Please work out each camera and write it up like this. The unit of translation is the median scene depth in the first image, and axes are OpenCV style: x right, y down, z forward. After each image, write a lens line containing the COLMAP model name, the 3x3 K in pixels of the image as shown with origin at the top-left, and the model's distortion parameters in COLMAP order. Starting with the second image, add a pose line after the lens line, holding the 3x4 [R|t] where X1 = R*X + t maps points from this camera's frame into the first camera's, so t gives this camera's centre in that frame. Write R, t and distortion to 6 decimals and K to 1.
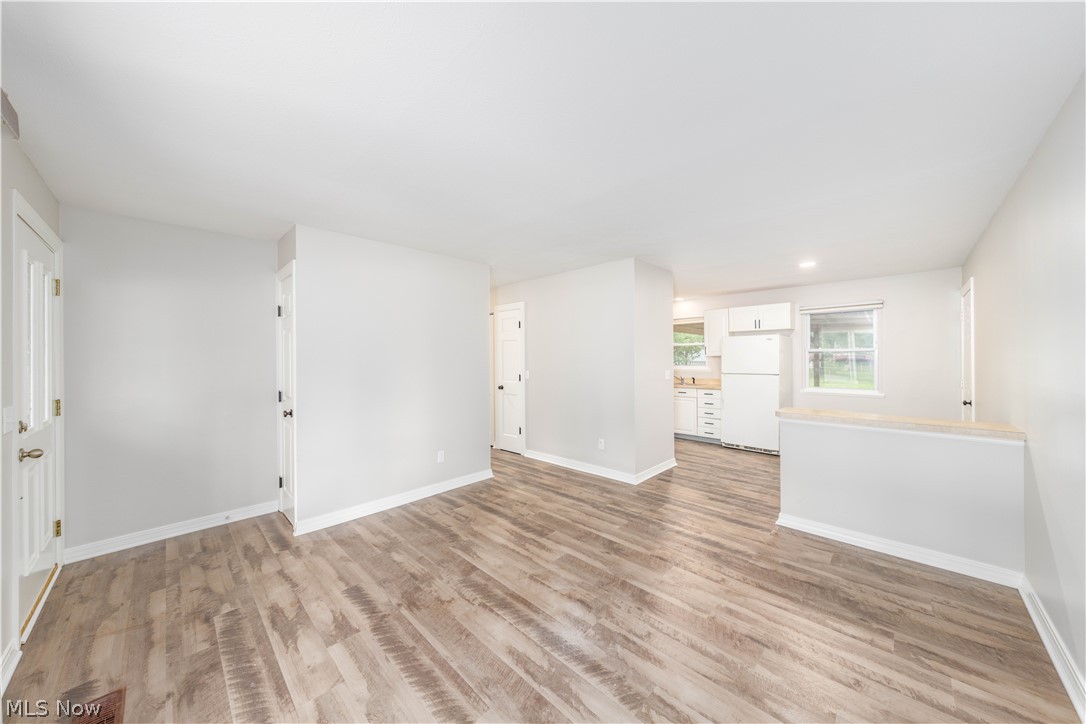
lens RADIAL K [[374.9, 0, 560.2], [0, 374.9, 362.5], [0, 0, 1]] dist [-0.001003, 0.000670]
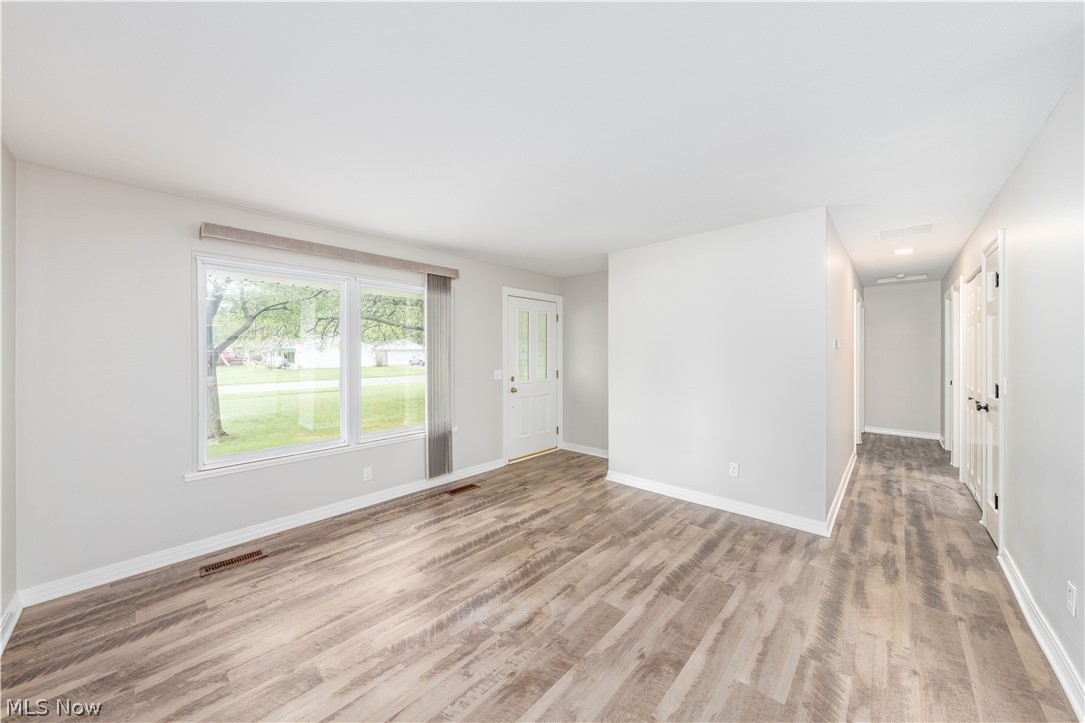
lens RADIAL K [[374.5, 0, 536.1], [0, 374.5, 354.6], [0, 0, 1]] dist [-0.001003, 0.000670]
pose [[-0.015020, 0.008944, -0.999847, 0.763761], [-0.004746, 0.999948, 0.009016, -0.022492], [0.999876, 0.004881, -0.014977, 0.809338]]
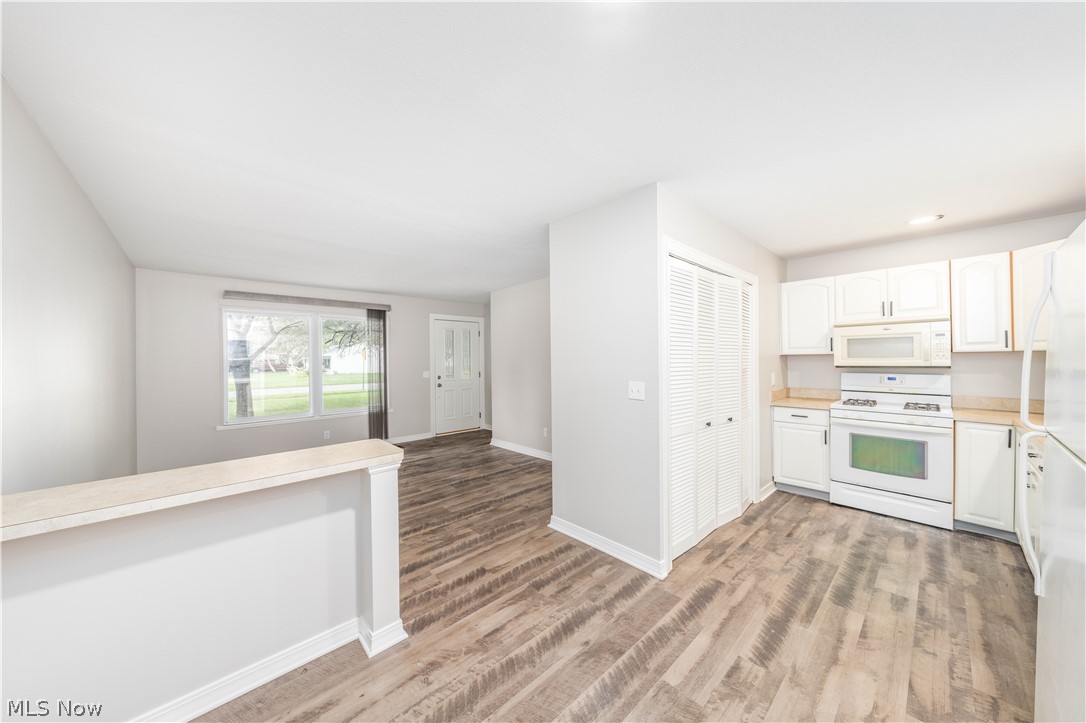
lens RADIAL K [[374.9, 0, 546.4], [0, 374.9, 360.3], [0, 0, 1]] dist [-0.001003, 0.000670]
pose [[-0.082421, 0.011307, -0.996533, 1.452312], [0.003186, 0.999934, 0.011082, -0.032870], [0.996592, -0.002262, -0.082452, 1.596606]]
